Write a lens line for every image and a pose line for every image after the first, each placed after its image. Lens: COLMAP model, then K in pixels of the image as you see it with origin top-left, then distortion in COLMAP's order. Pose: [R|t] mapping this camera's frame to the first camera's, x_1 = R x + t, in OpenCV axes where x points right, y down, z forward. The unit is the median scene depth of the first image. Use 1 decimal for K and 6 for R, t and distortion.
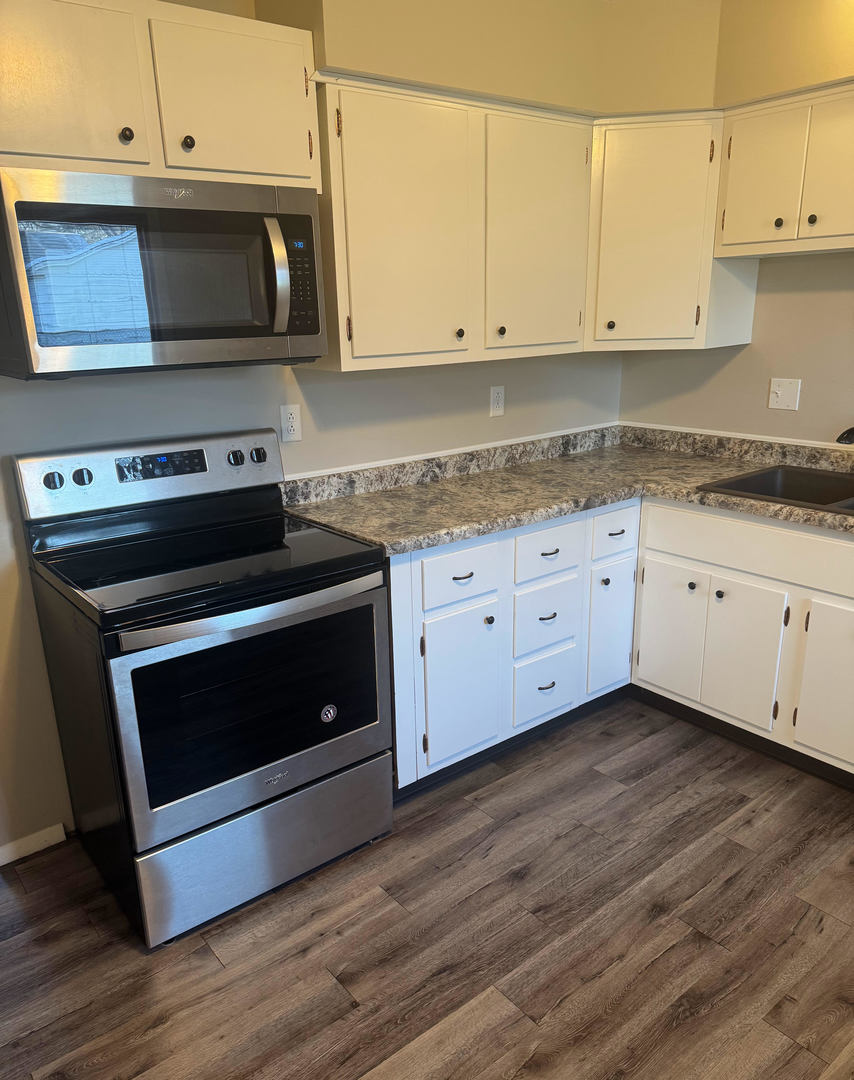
lens RADIAL K [[808.5, 0, 403.9], [0, 808.5, 570.8], [0, 0, 1]] dist [0.107361, -0.134506]
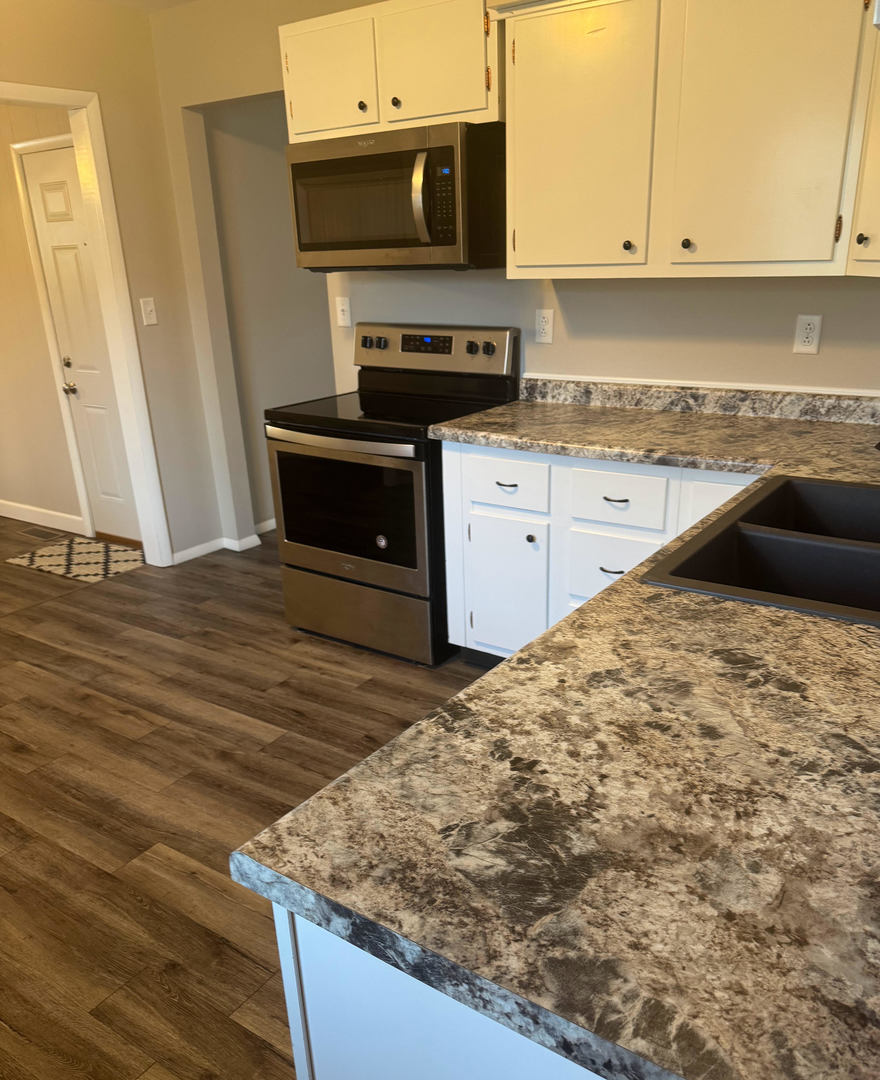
lens RADIAL K [[868.4, 0, 439.7], [0, 868.4, 602.2], [0, 0, 1]] dist [0.162663, -0.328527]
pose [[0.289349, 0.374808, -0.880793, 1.004487], [-0.267245, 0.915196, 0.301655, -0.156321], [0.919161, 0.148104, 0.364977, 0.463532]]
